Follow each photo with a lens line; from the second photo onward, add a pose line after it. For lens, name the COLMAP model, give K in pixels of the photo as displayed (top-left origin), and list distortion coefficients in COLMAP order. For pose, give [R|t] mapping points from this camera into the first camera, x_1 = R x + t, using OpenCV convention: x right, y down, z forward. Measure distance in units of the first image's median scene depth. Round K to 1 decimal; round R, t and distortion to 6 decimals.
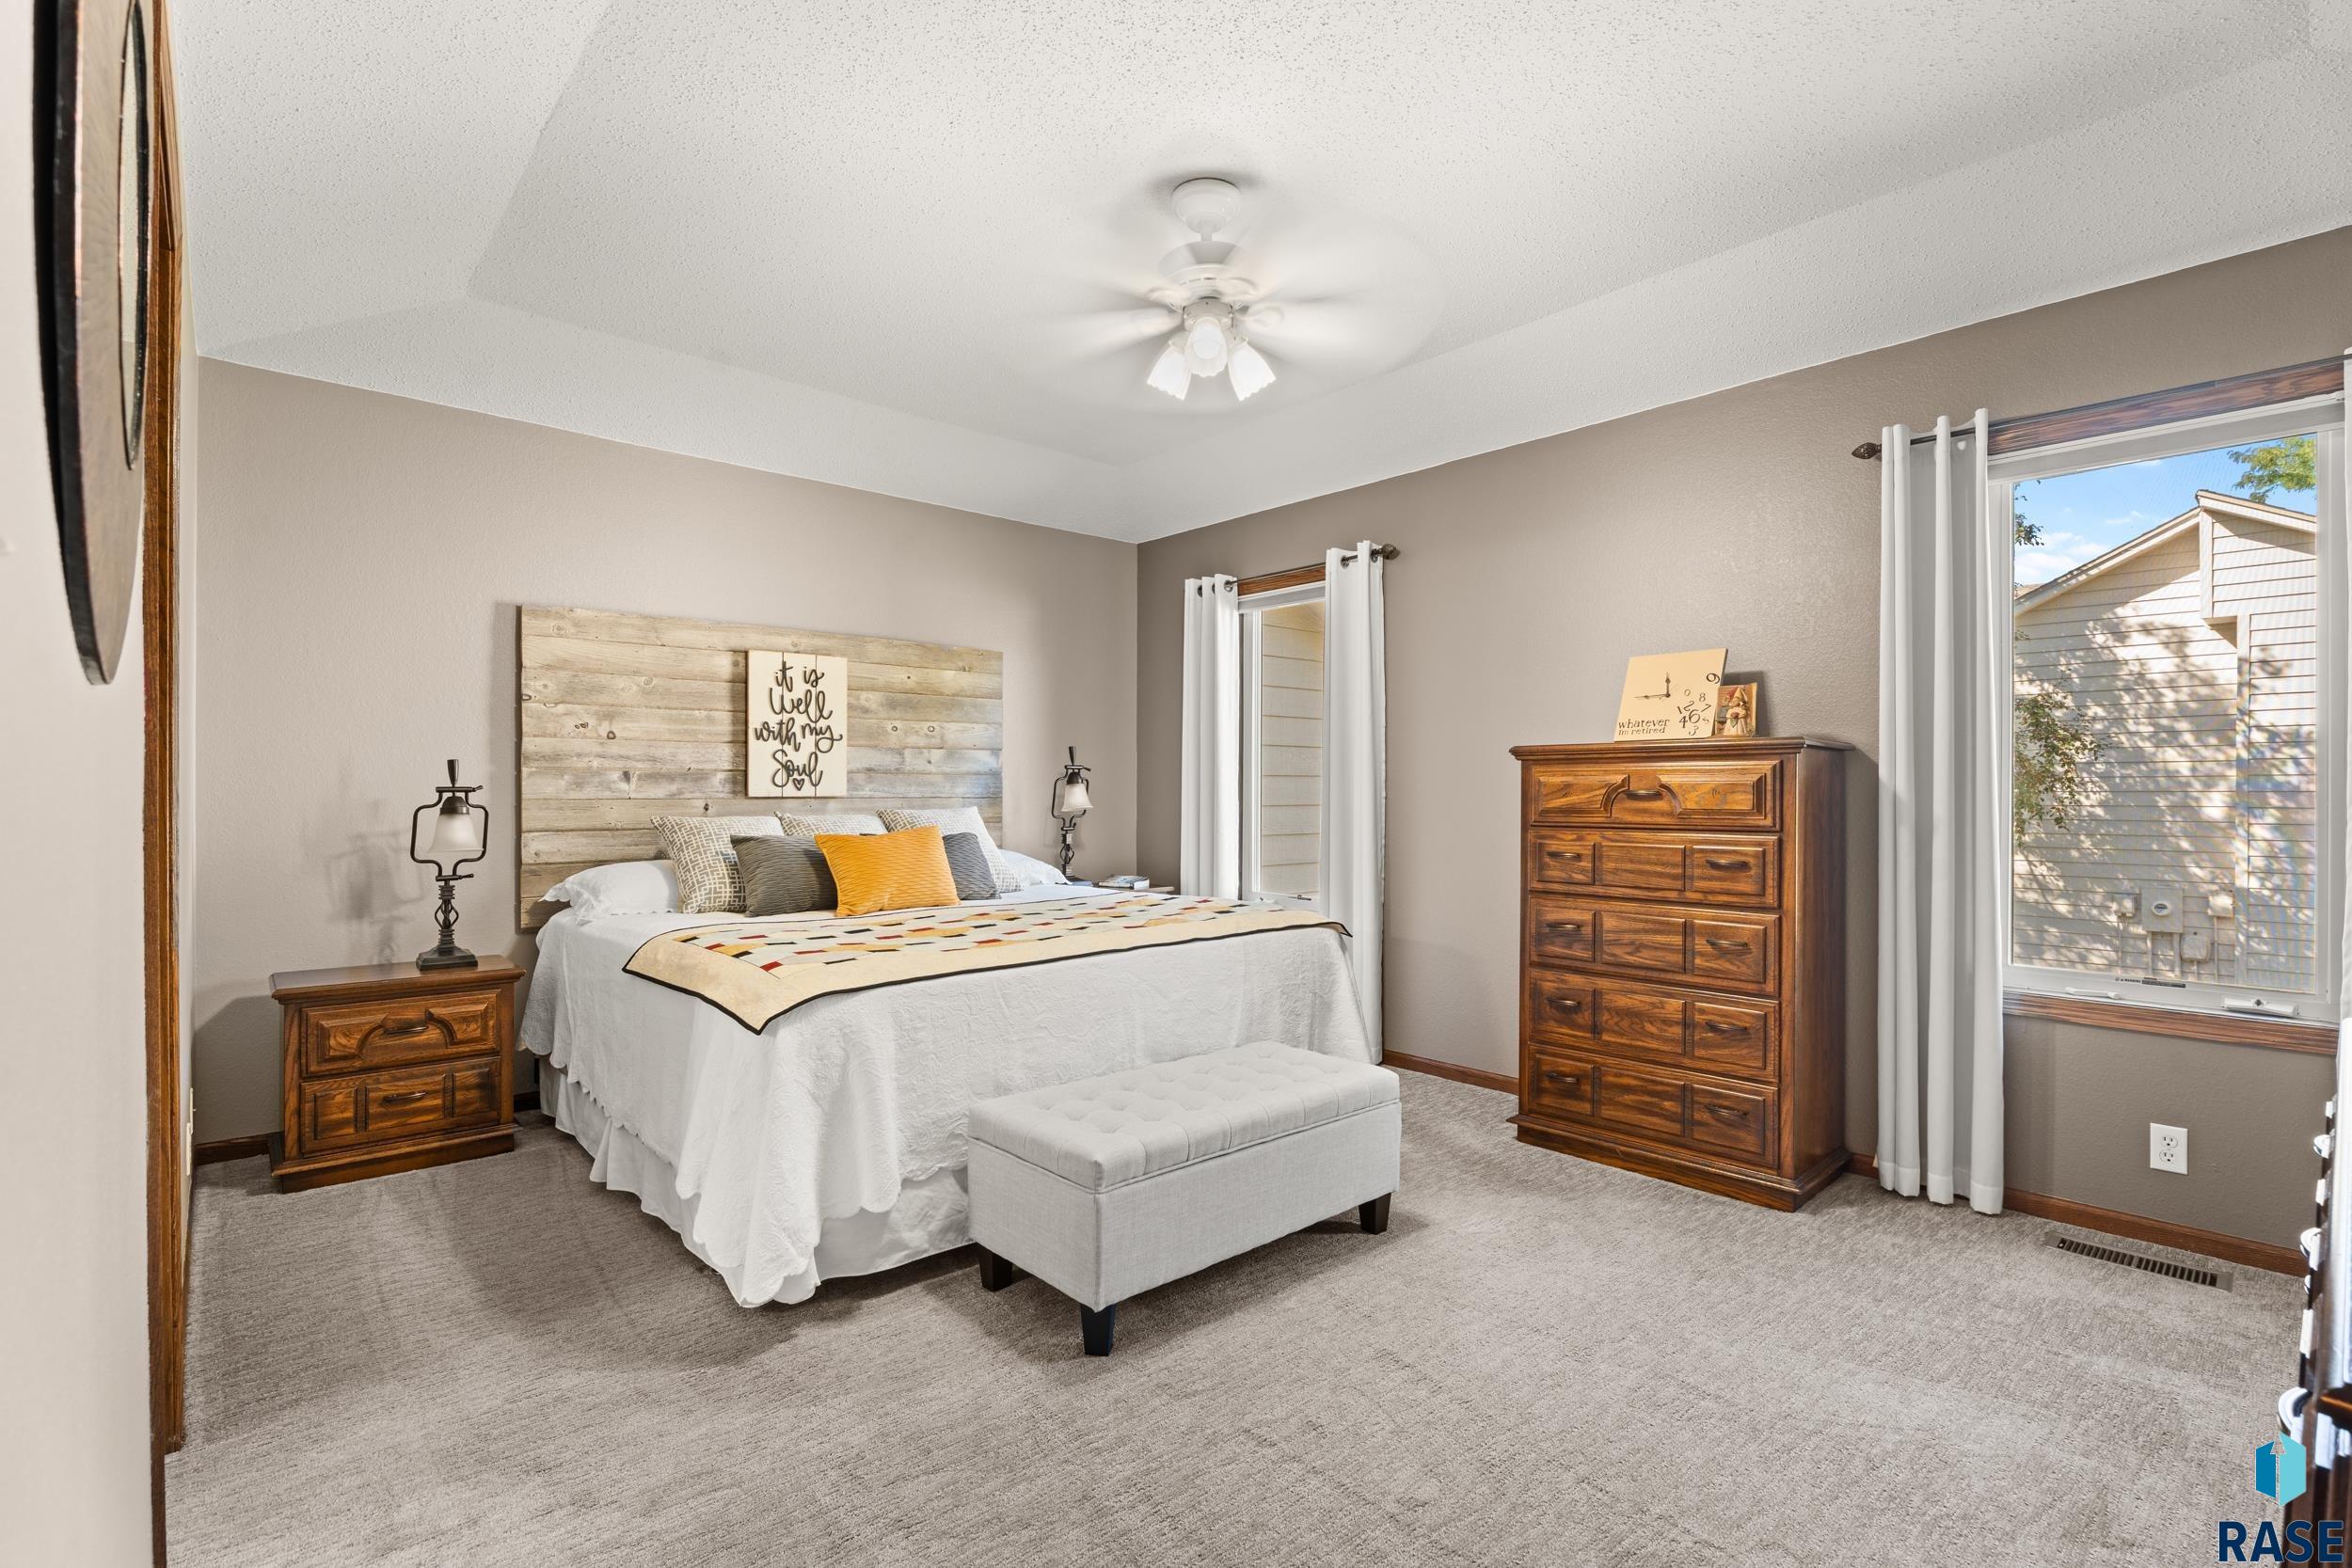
lens RADIAL K [[1051.8, 0, 1171.5], [0, 1051.8, 796.8], [0, 0, 1]] dist [0.002271, 0.004474]
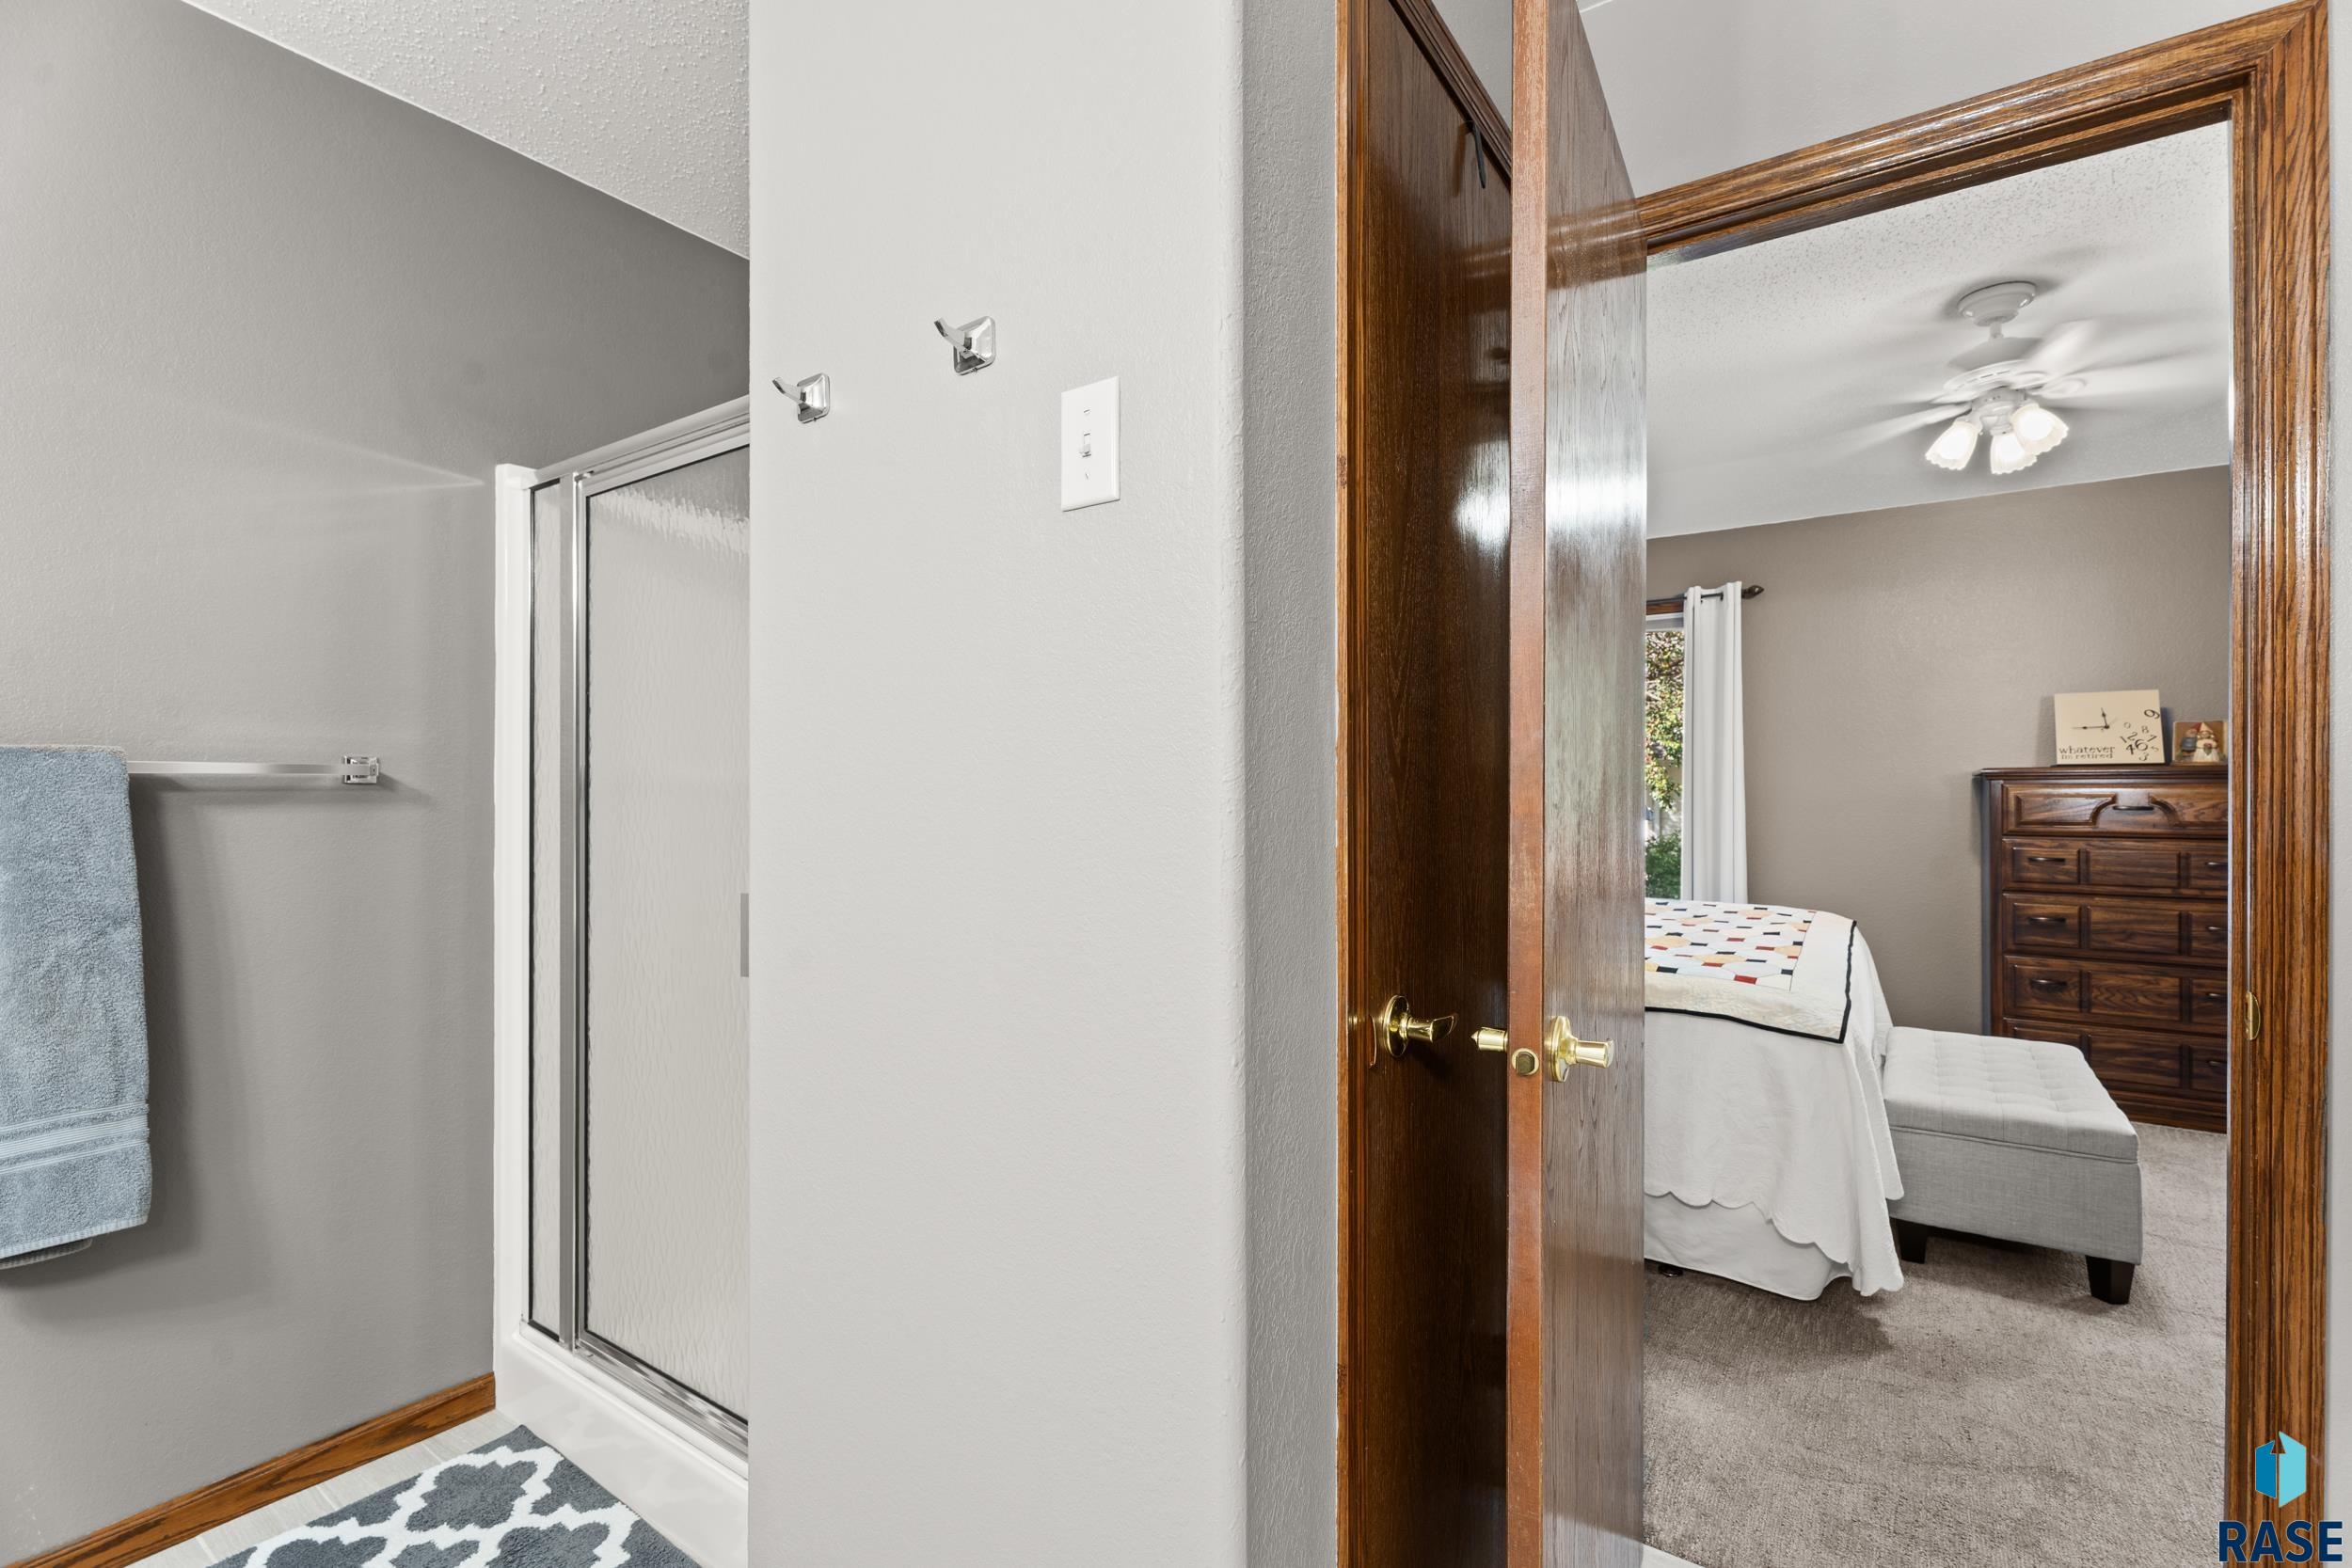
lens RADIAL K [[1051.8, 0, 1172.9], [0, 1051.8, 776.0], [0, 0, 1]] dist [0.002271, 0.004474]
pose [[0.972219, -0.000628, 0.234073, -0.900709], [0.003770, 0.999909, -0.012978, -0.028711], [-0.234044, 0.013500, 0.972132, 0.064992]]
